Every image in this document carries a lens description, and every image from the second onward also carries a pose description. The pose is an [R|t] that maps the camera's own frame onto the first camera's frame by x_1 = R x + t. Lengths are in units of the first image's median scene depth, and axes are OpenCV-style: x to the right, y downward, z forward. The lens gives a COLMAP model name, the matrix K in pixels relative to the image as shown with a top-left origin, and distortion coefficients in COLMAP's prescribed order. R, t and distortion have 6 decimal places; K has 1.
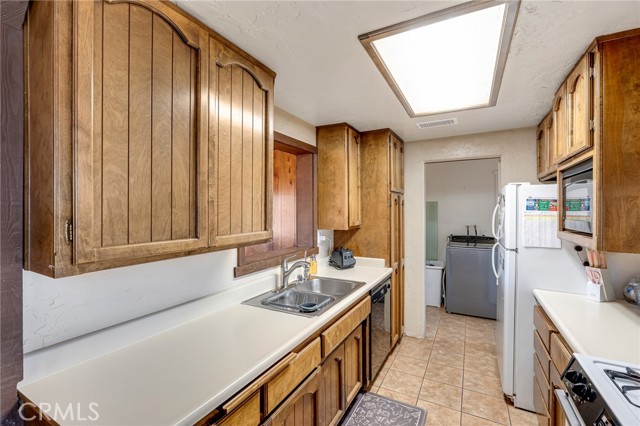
lens RADIAL K [[282.1, 0, 314.1], [0, 282.1, 210.3], [0, 0, 1]] dist [-0.008376, -0.000359]
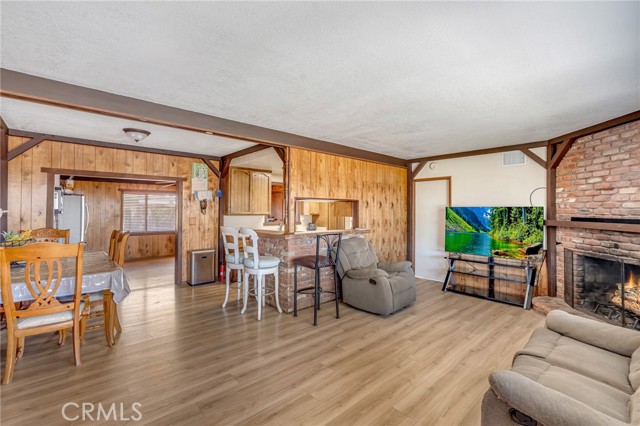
lens RADIAL K [[282.1, 0, 314.5], [0, 282.1, 209.2], [0, 0, 1]] dist [-0.008376, -0.000359]
pose [[0.939728, -0.002491, -0.341915, 1.515006], [0.002102, 0.999997, -0.001508, 0.038952], [0.341917, 0.000698, 0.939730, -2.113124]]
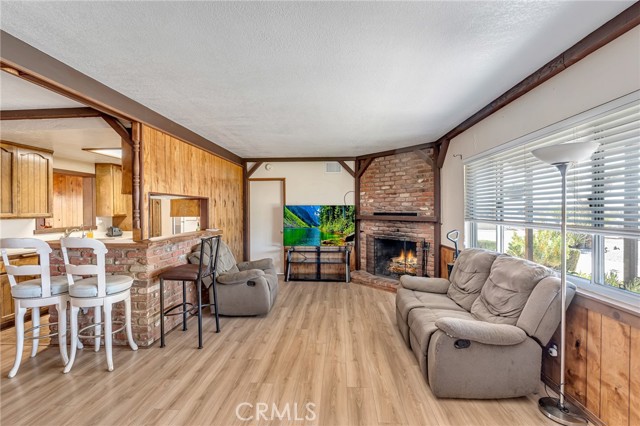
lens RADIAL K [[282.1, 0, 320.5], [0, 282.1, 213.6], [0, 0, 1]] dist [-0.008376, -0.000359]
pose [[0.909960, -0.016443, 0.414371, 0.880709], [0.009516, 0.999778, 0.018778, 0.046424], [-0.414588, -0.013144, 0.909914, -2.021471]]
